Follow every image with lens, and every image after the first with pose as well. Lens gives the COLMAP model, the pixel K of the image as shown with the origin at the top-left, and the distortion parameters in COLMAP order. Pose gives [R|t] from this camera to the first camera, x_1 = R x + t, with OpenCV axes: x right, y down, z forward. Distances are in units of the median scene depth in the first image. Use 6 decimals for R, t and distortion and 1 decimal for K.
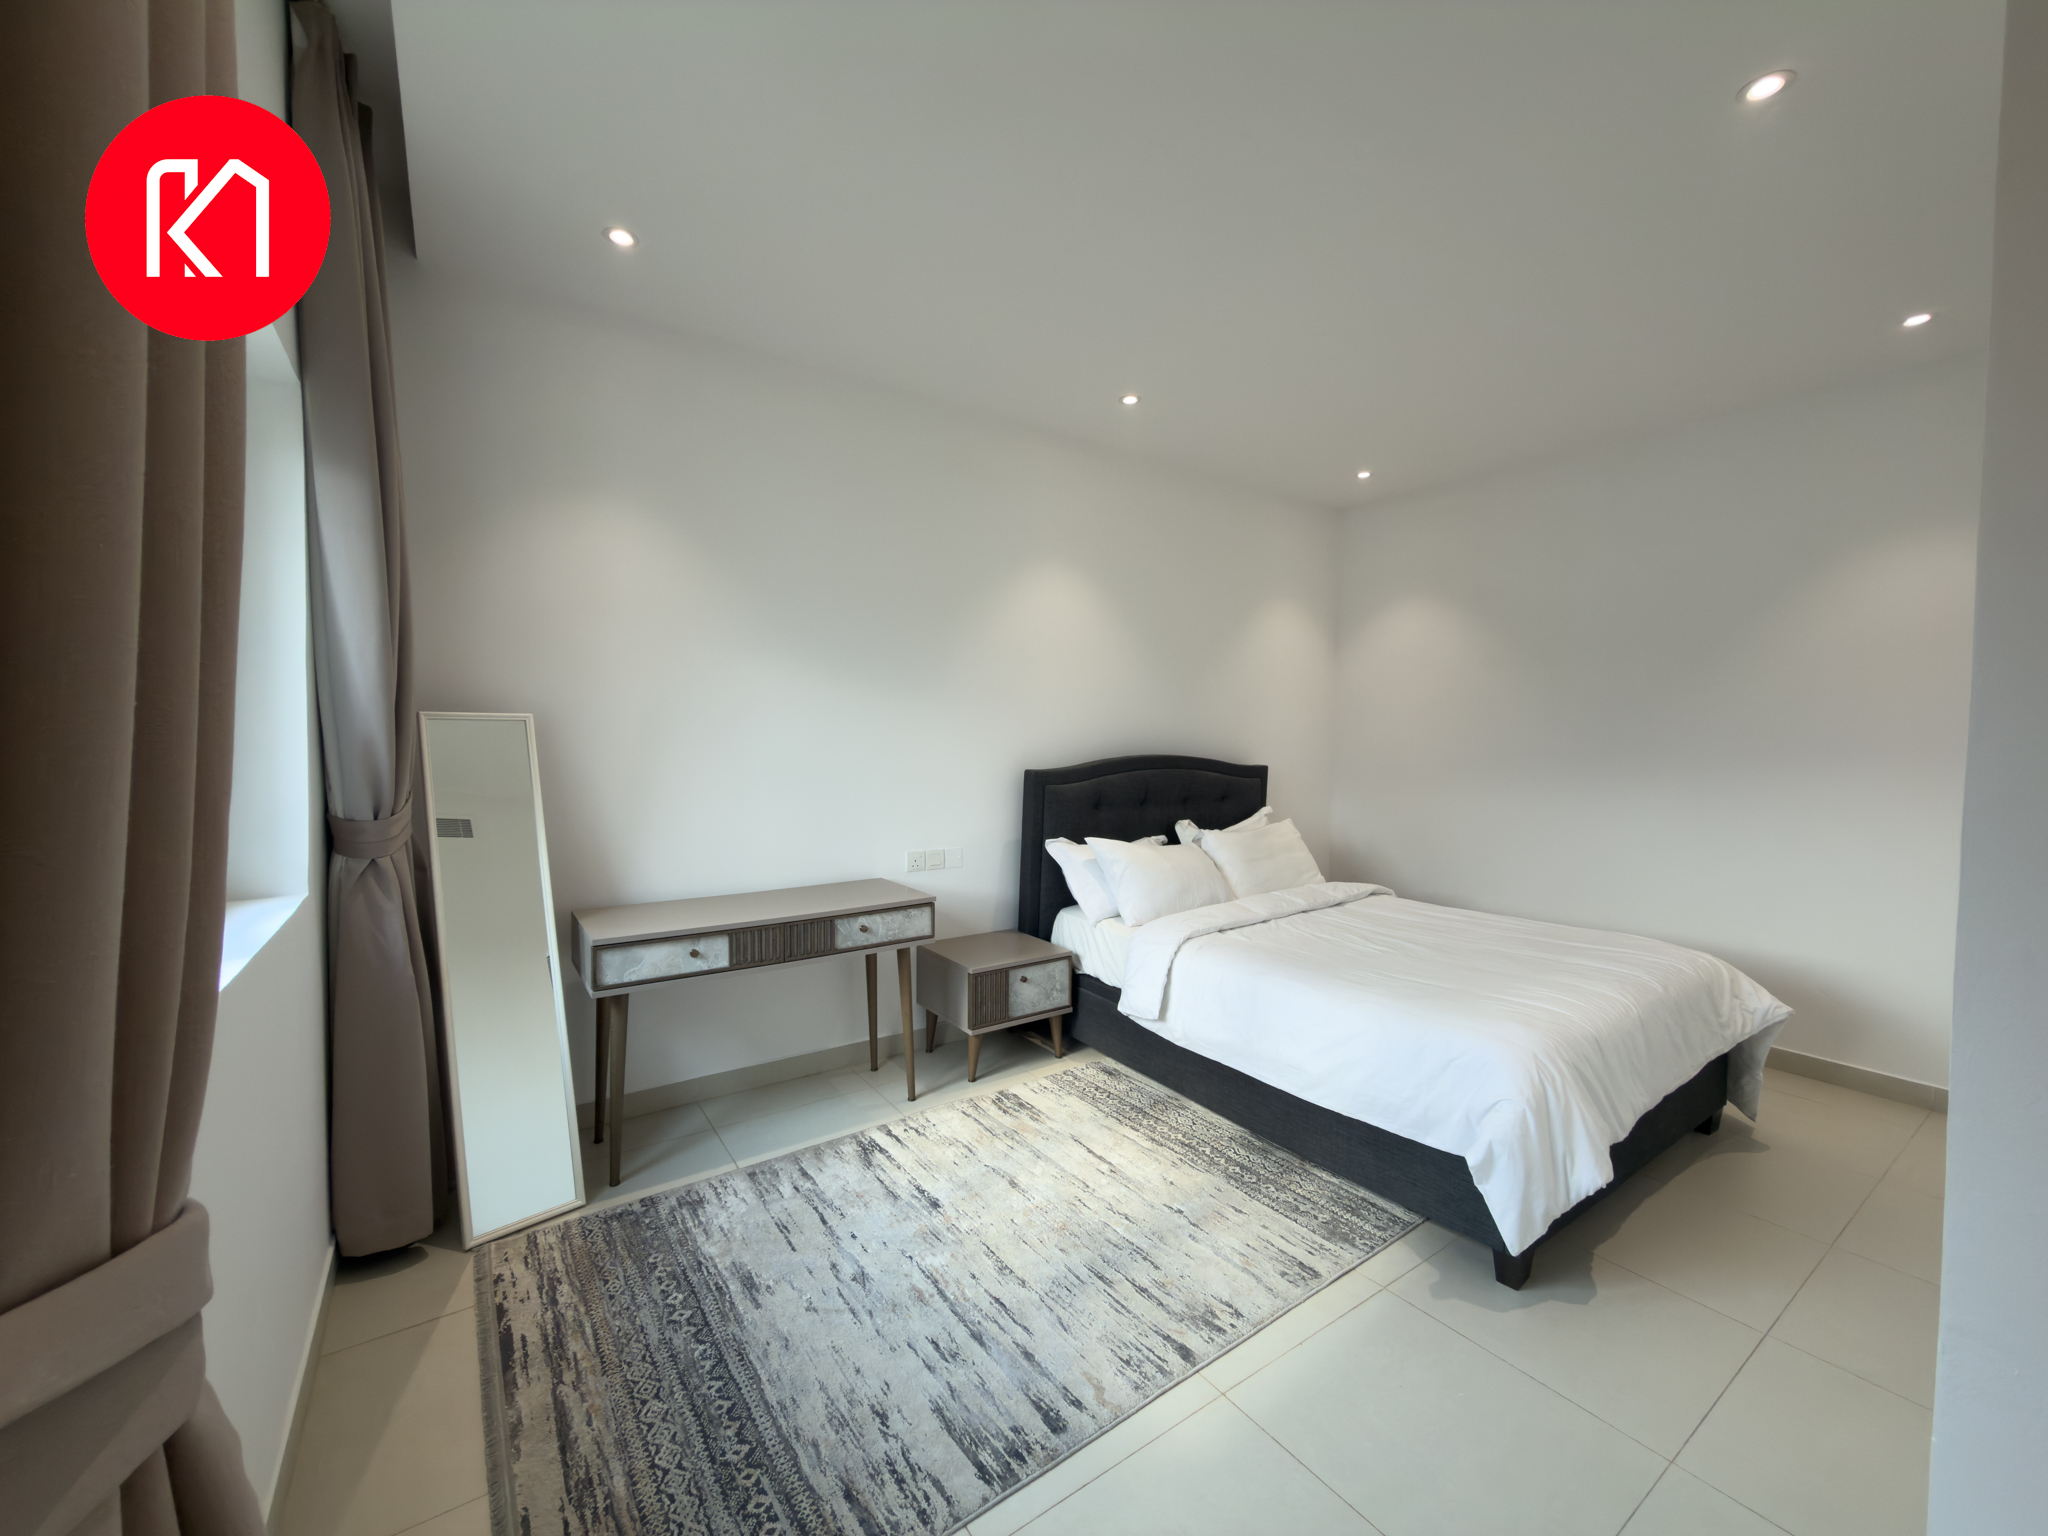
lens RADIAL K [[816.7, 0, 1028.7], [0, 816.7, 769.0], [0, 0, 1]] dist [-0.001294, -0.000240]
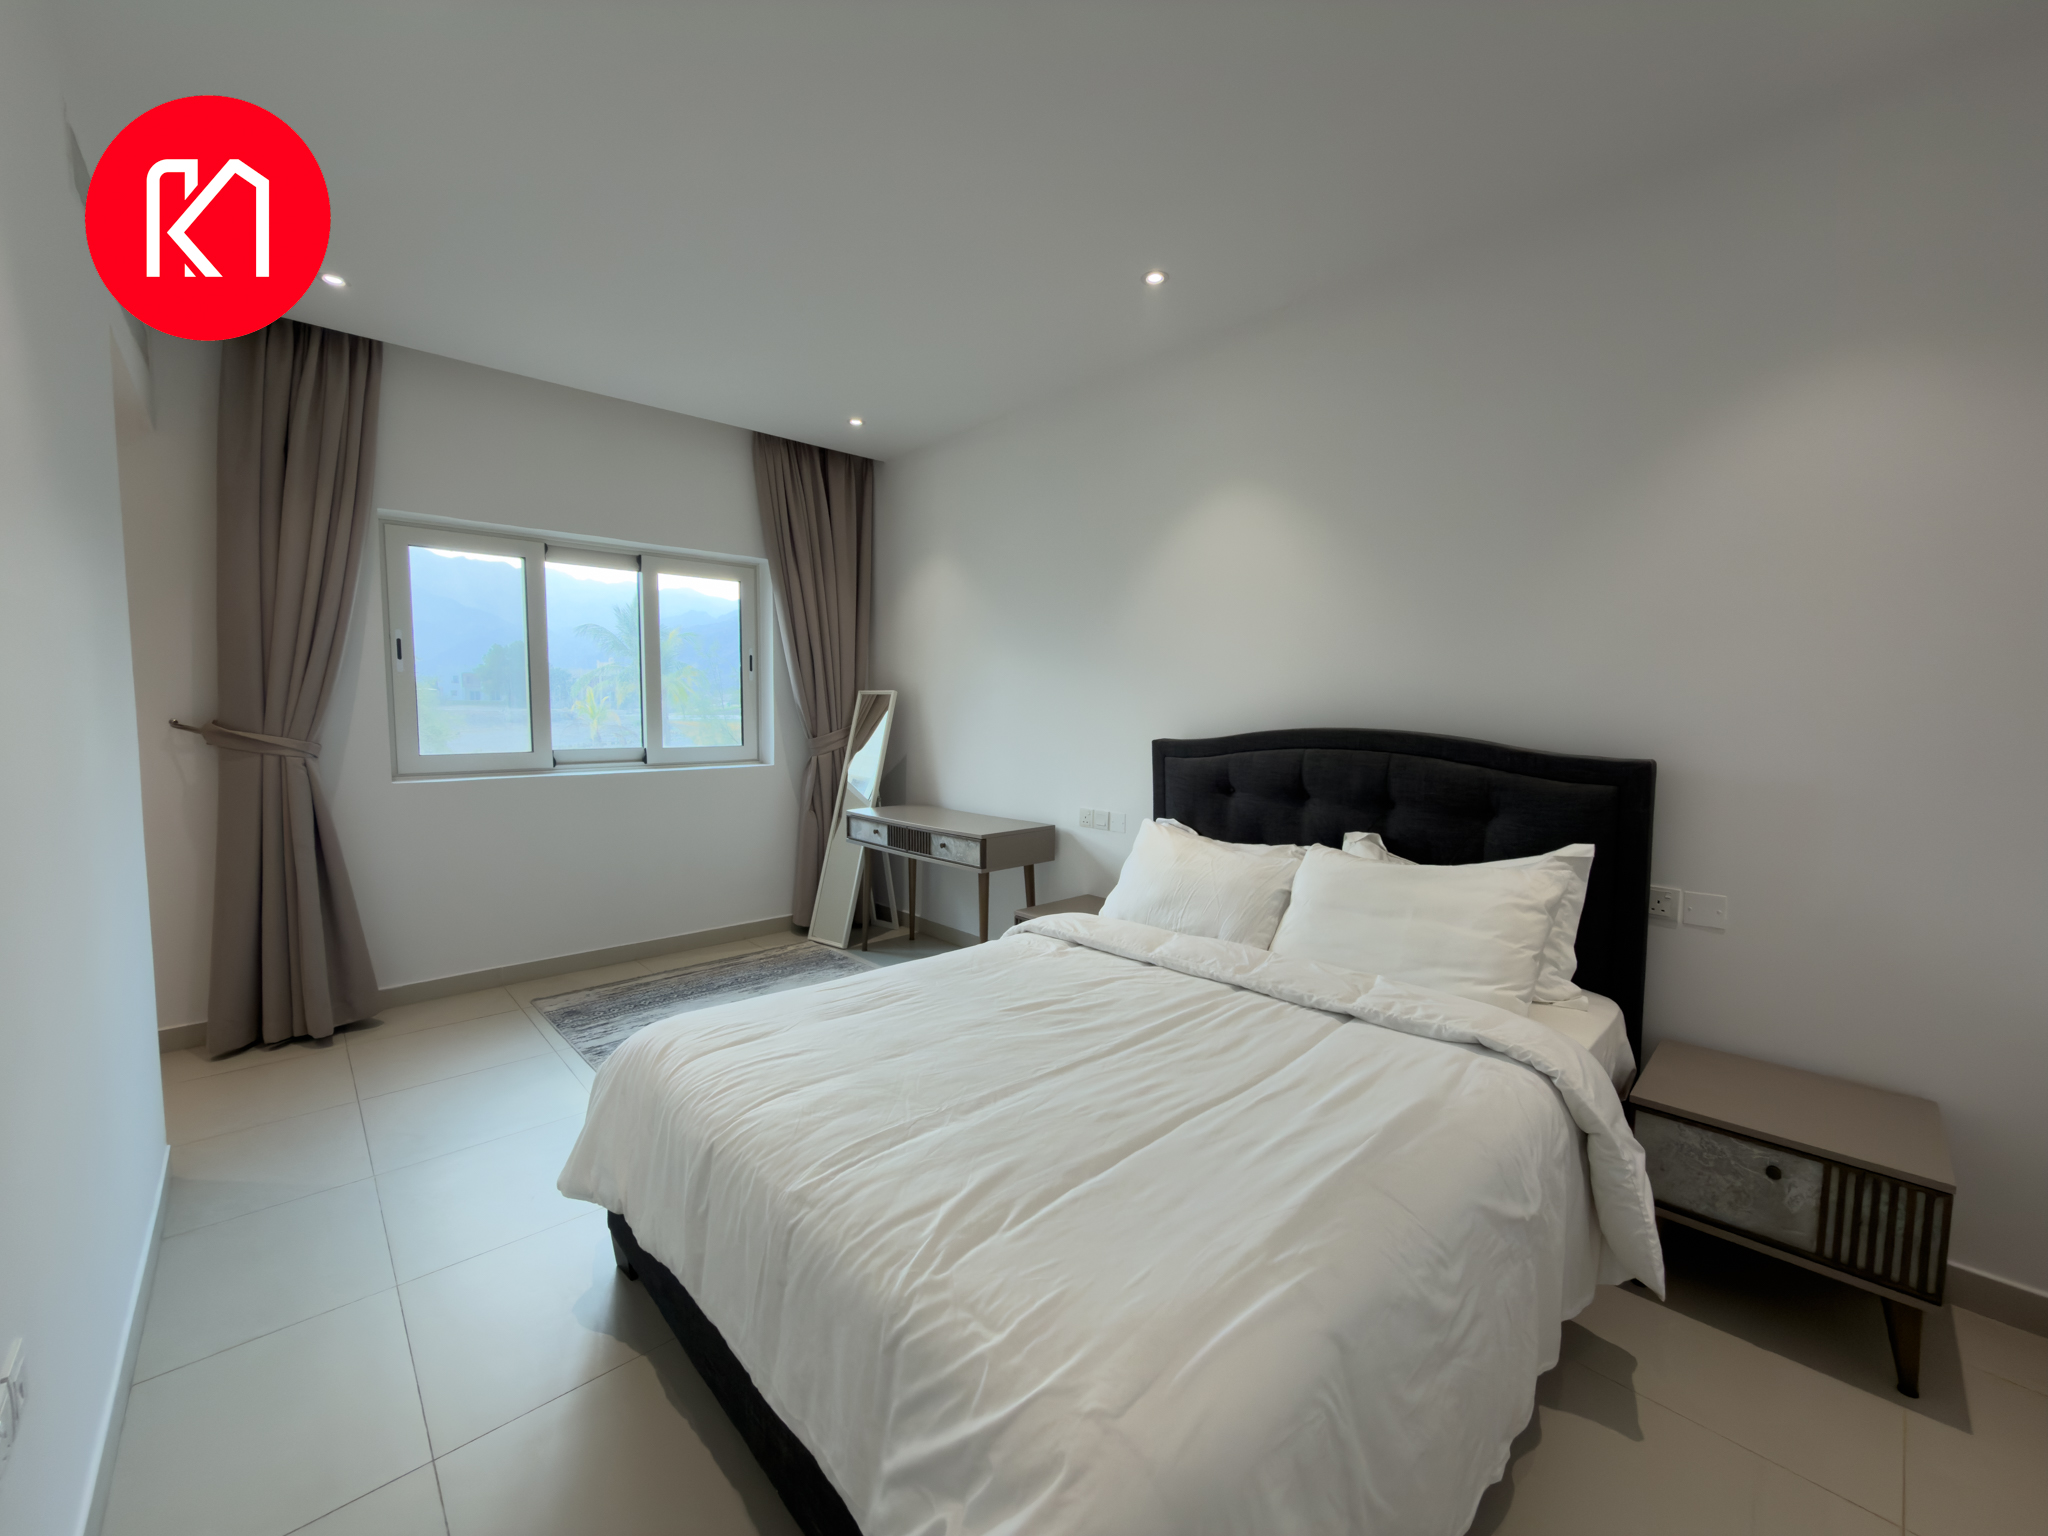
lens RADIAL K [[816.7, 0, 1028.7], [0, 816.7, 769.0], [0, 0, 1]] dist [-0.001294, -0.000240]
pose [[0.135064, 0.065970, -0.988638, 1.331879], [-0.048625, 0.997020, 0.059886, -0.018269], [0.989643, 0.039985, 0.137869, 1.119869]]
